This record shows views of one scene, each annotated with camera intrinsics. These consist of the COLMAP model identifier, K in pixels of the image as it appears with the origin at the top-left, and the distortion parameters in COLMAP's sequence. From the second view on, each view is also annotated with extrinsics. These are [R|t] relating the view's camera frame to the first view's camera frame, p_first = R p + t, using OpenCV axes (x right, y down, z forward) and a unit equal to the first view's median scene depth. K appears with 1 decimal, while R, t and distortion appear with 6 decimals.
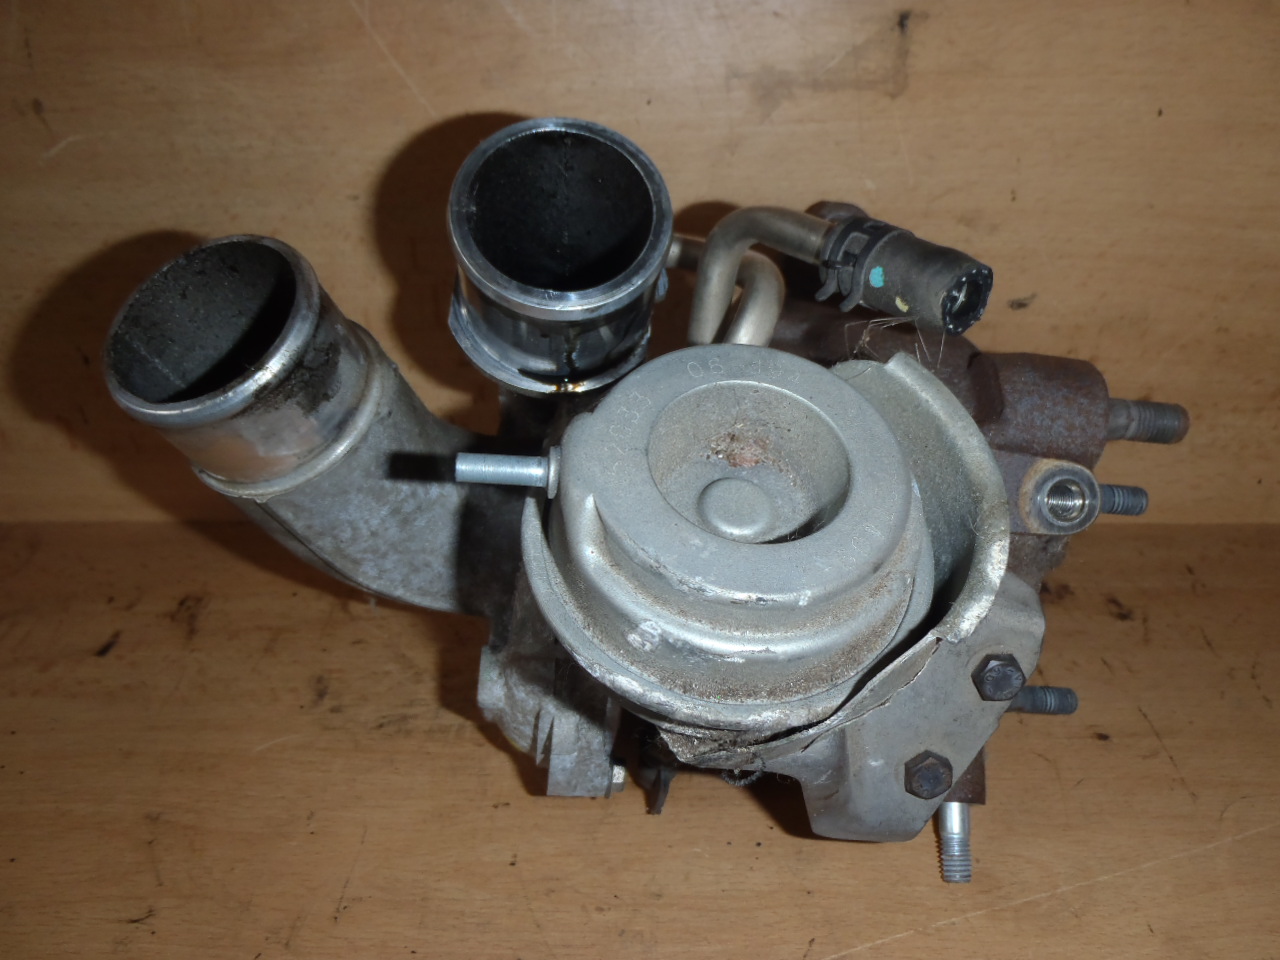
lens RADIAL K [[1068.4, 0, 640.0], [0, 1068.4, 480.0], [0, 0, 1]] dist [-0.006951, 0.008200]
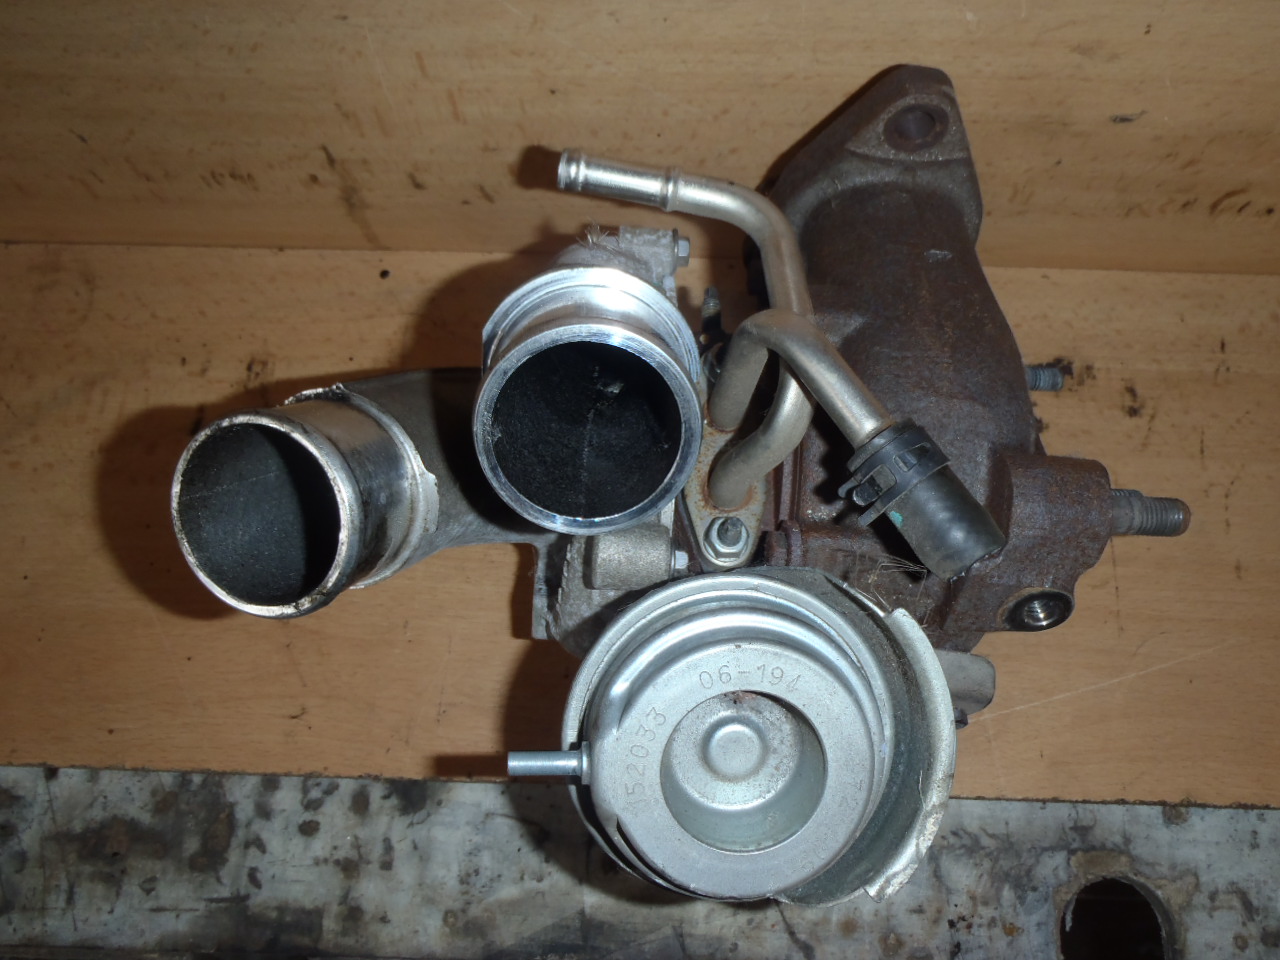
lens RADIAL K [[1068.4, 0, 640.0], [0, 1068.4, 480.0], [0, 0, 1]] dist [-0.006951, 0.008200]
pose [[0.998657, 0.036786, -0.036494, 0.009084], [-0.003214, 0.746905, 0.664922, -0.663263], [0.051717, -0.663912, 0.746020, 0.182949]]
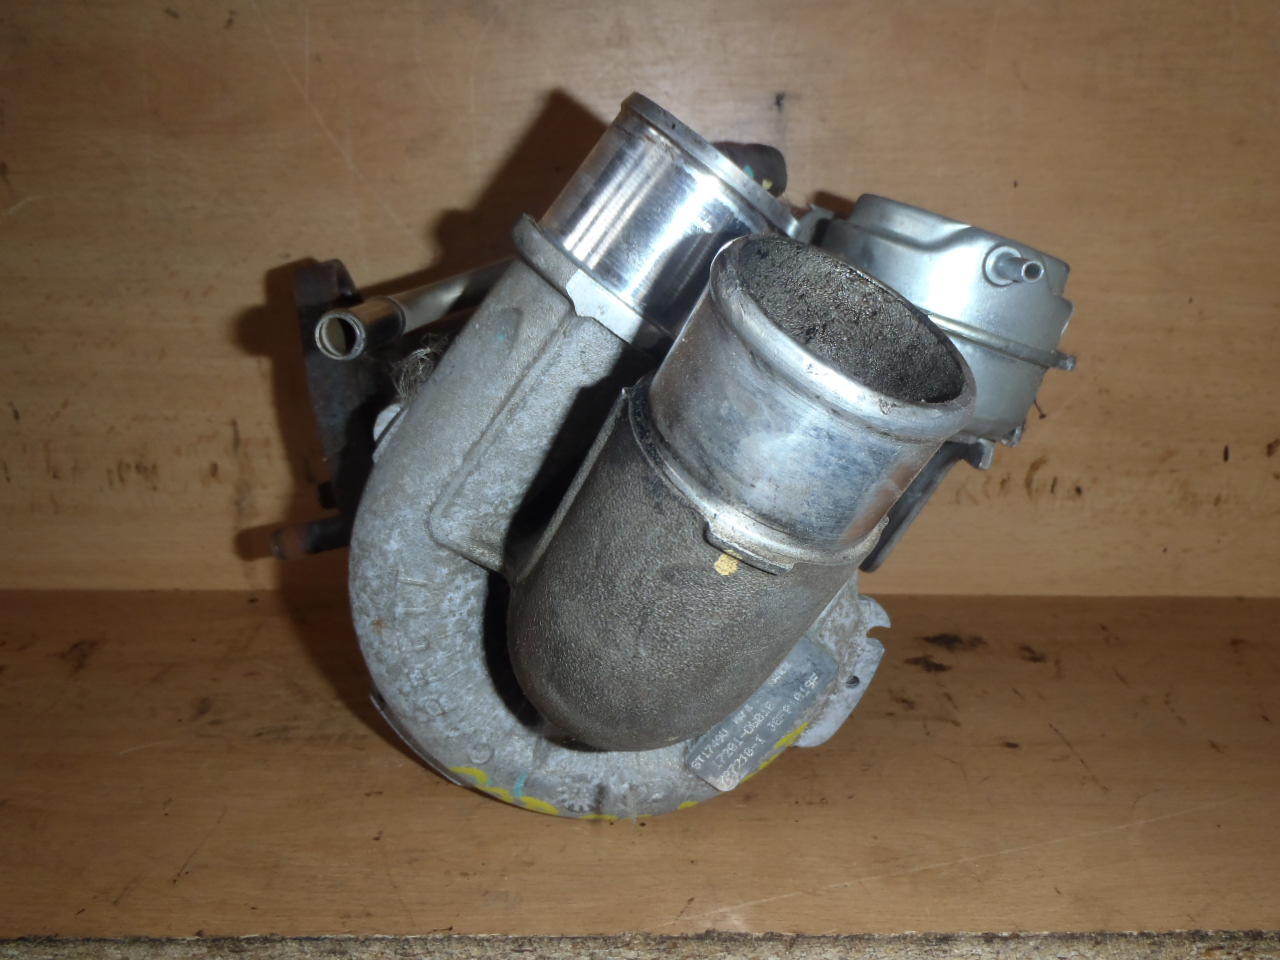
lens RADIAL K [[1068.4, 0, 640.0], [0, 1068.4, 480.0], [0, 0, 1]] dist [-0.006951, 0.008200]
pose [[0.999877, 0.003656, 0.015248, 0.091258], [0.000580, 0.963149, -0.268966, 0.296987], [-0.015670, 0.268942, 0.963029, 0.014770]]
